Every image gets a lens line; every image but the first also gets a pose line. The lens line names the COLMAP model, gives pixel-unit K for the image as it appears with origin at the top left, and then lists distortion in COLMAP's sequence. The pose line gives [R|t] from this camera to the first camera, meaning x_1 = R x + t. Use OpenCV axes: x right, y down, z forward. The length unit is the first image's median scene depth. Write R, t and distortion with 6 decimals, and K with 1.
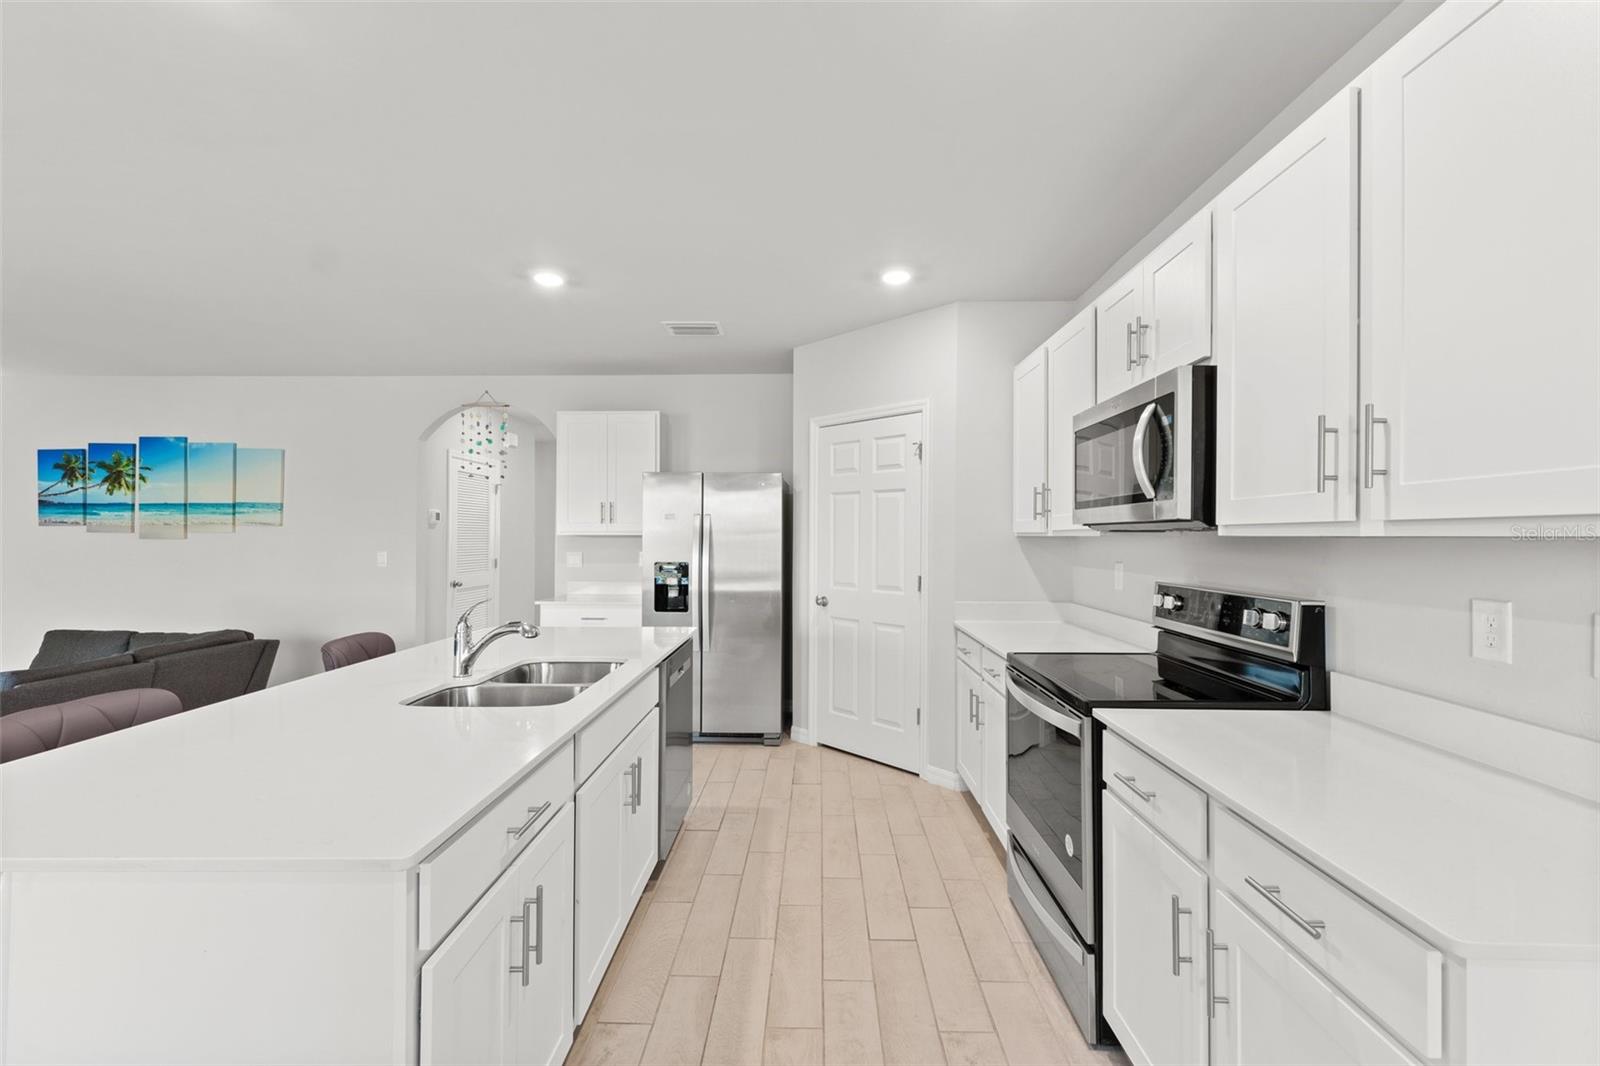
lens RADIAL K [[673.3, 0, 803.7], [0, 673.3, 529.3], [0, 0, 1]] dist [0.002520, 0.000458]
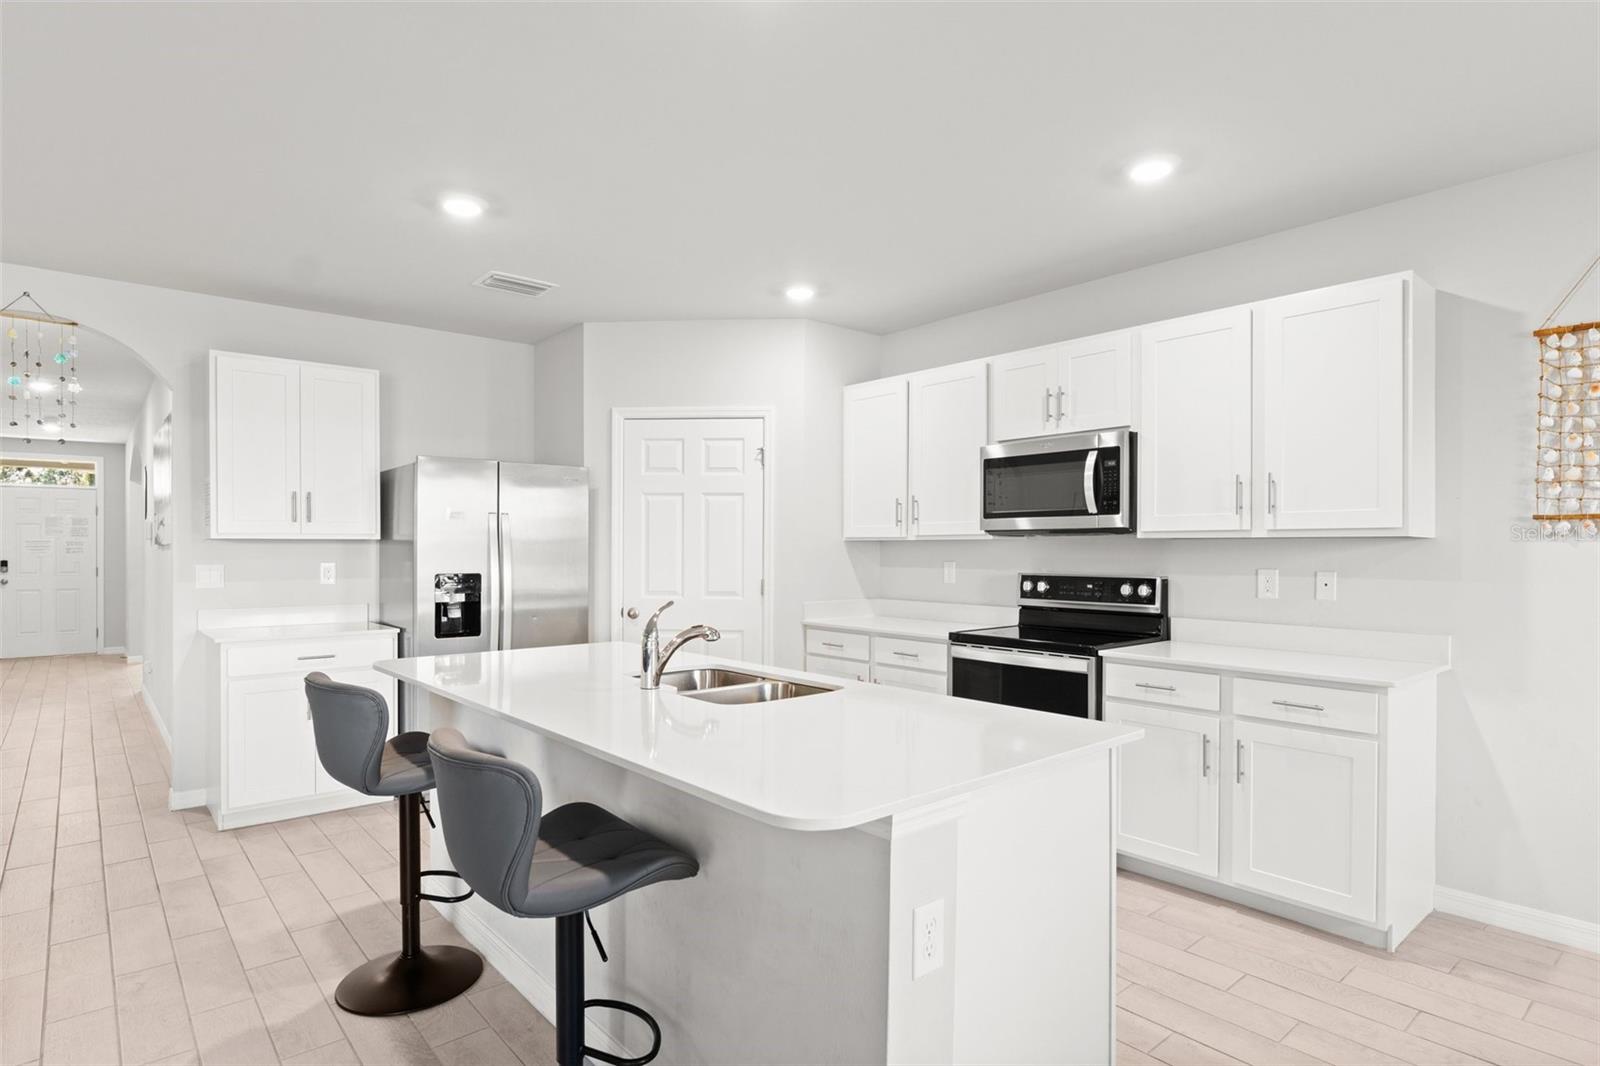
lens RADIAL K [[856.2, 0, 793.5], [0, 856.2, 548.7], [0, 0, 1]] dist [-0.000254, 0.000108]
pose [[0.751779, -0.002732, 0.659410, -0.959300], [-0.005156, 0.999936, 0.010021, 0.013571], [-0.659395, -0.010933, 0.751717, -0.000702]]
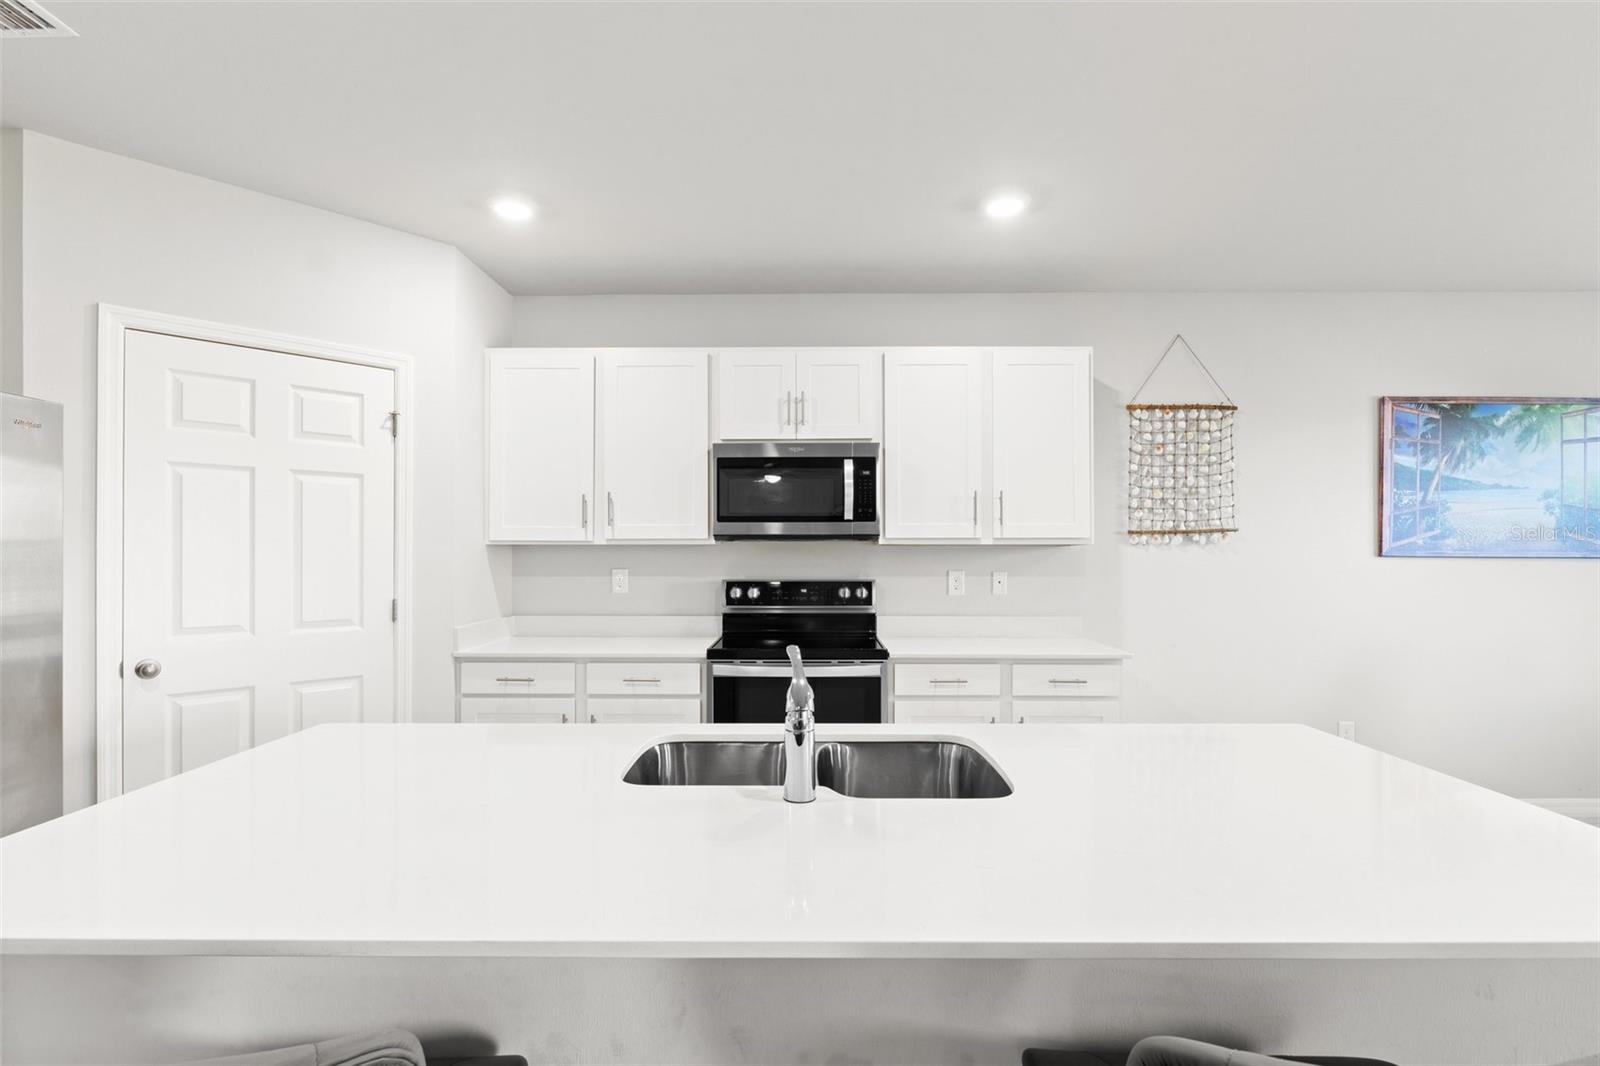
lens RADIAL K [[752.6, 0, 795.6], [0, 752.6, 549.1], [0, 0, 1]] dist [-0.002733, -0.000496]
pose [[-0.003509, 0.003480, 0.999988, -0.932368], [-0.008530, 0.999957, -0.003509, 0.022086], [-0.999957, -0.008542, -0.003479, 0.860664]]
